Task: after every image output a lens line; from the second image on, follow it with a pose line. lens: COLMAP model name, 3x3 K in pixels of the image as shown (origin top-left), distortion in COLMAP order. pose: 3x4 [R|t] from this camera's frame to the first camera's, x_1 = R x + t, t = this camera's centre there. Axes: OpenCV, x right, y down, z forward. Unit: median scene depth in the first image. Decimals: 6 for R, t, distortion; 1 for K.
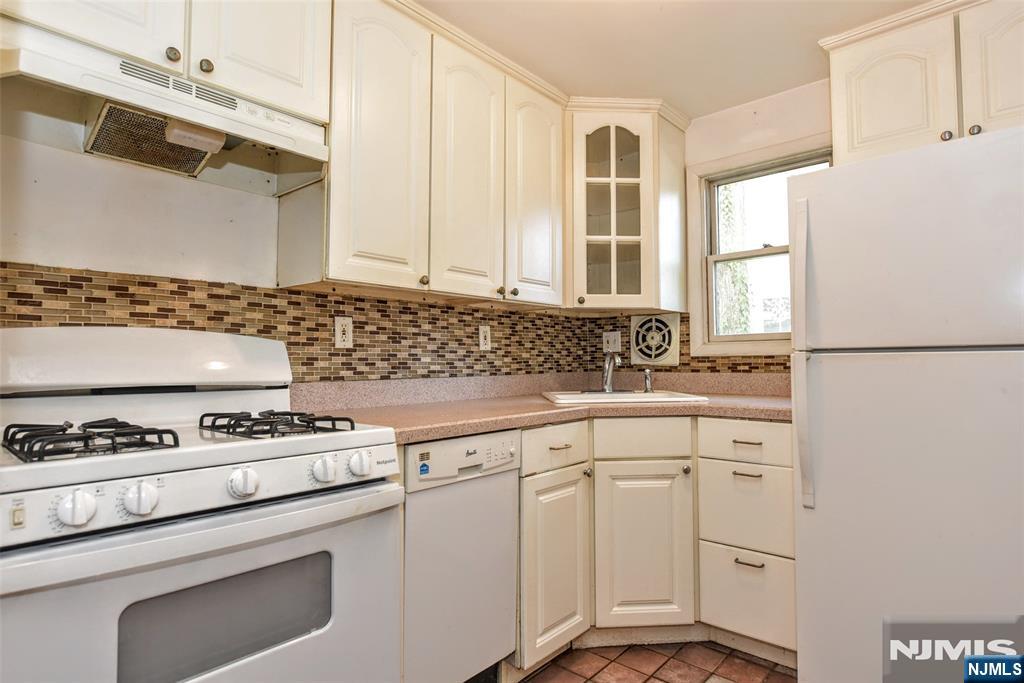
lens RADIAL K [[551.2, 0, 510.7], [0, 551.2, 343.0], [0, 0, 1]] dist [-0.005962, 0.002319]
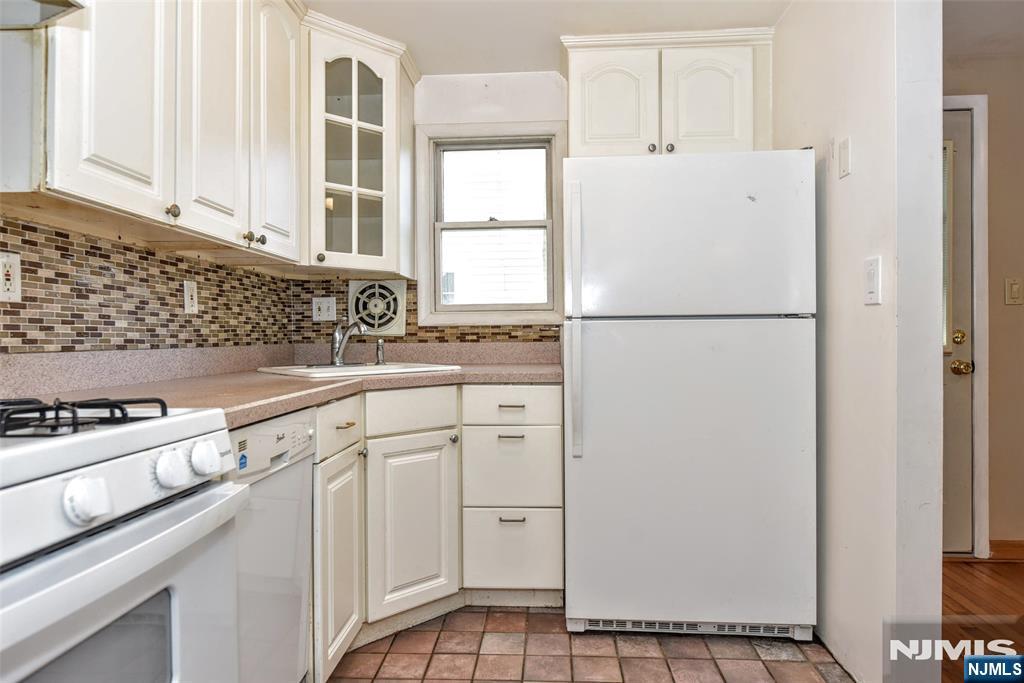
lens RADIAL K [[620.0, 0, 512.2], [0, 620.0, 343.1], [0, 0, 1]] dist [-0.000872, 0.002251]
pose [[0.782770, -0.004446, 0.622296, -0.262243], [-0.019902, 0.999284, 0.032173, 0.019737], [-0.621993, -0.037569, 0.782121, 0.069595]]
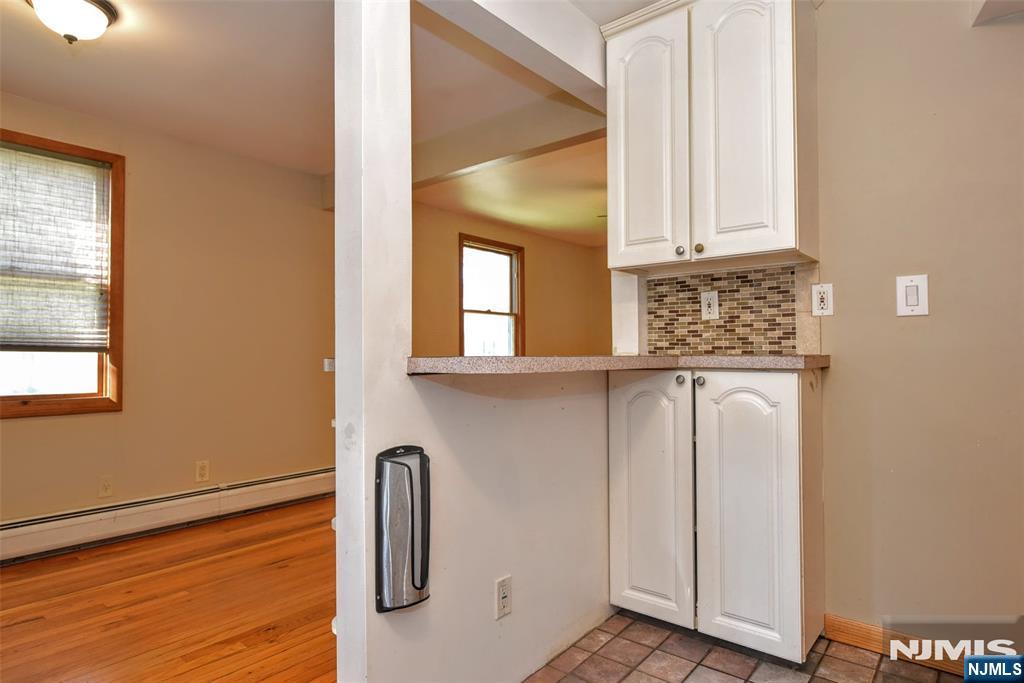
lens RADIAL K [[551.2, 0, 512.6], [0, 551.2, 342.3], [0, 0, 1]] dist [-0.005962, 0.002319]
pose [[0.021231, -0.015830, -0.999649, 0.825340], [0.043164, 0.998957, -0.014903, 0.042812], [0.998842, -0.042832, 0.021892, 0.649406]]
